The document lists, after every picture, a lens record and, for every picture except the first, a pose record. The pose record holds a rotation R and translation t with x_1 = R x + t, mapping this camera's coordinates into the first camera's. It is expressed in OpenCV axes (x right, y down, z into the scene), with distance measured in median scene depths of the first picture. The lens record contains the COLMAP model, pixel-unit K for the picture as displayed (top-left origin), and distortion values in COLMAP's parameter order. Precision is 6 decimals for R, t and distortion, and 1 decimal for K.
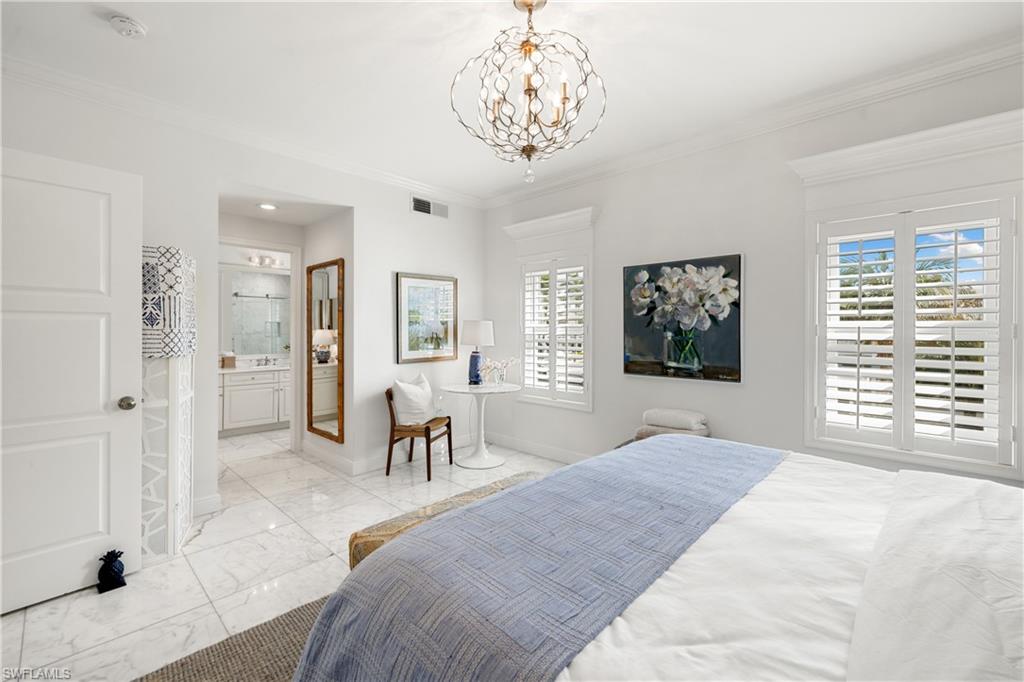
lens RADIAL K [[439.0, 0, 512.3], [0, 439.0, 332.6], [0, 0, 1]] dist [-0.001095, -0.000132]
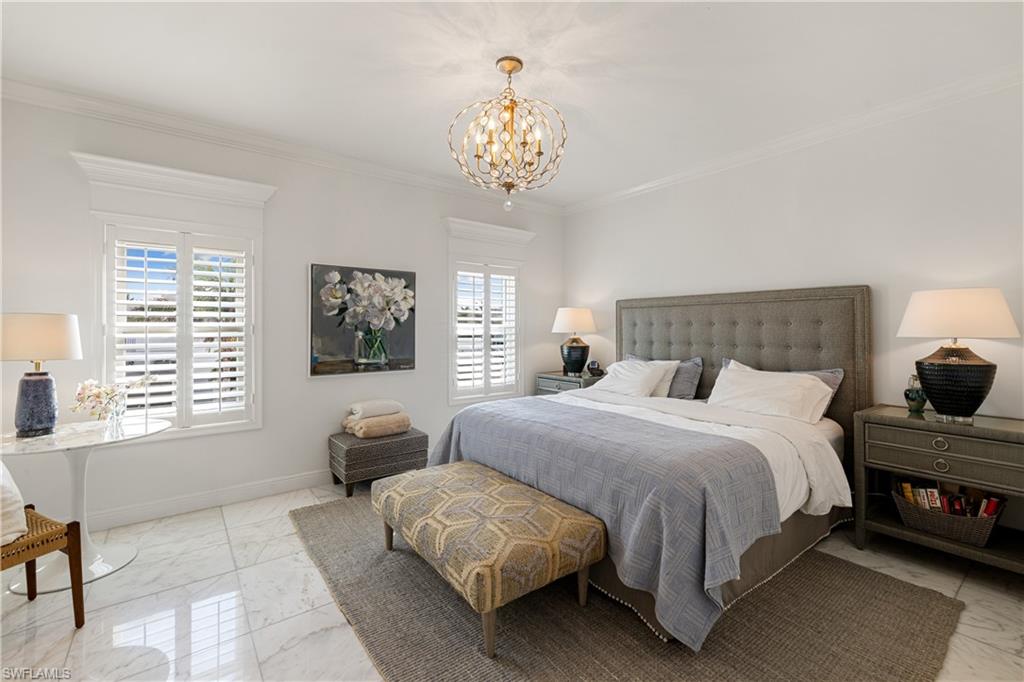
lens RADIAL K [[439.0, 0, 512.8], [0, 439.0, 333.9], [0, 0, 1]] dist [-0.001095, -0.000132]
pose [[0.145470, -0.010894, 0.989303, -0.672055], [0.011453, 0.999891, 0.009326, -0.001555], [-0.989296, 0.009973, 0.145579, 0.465430]]
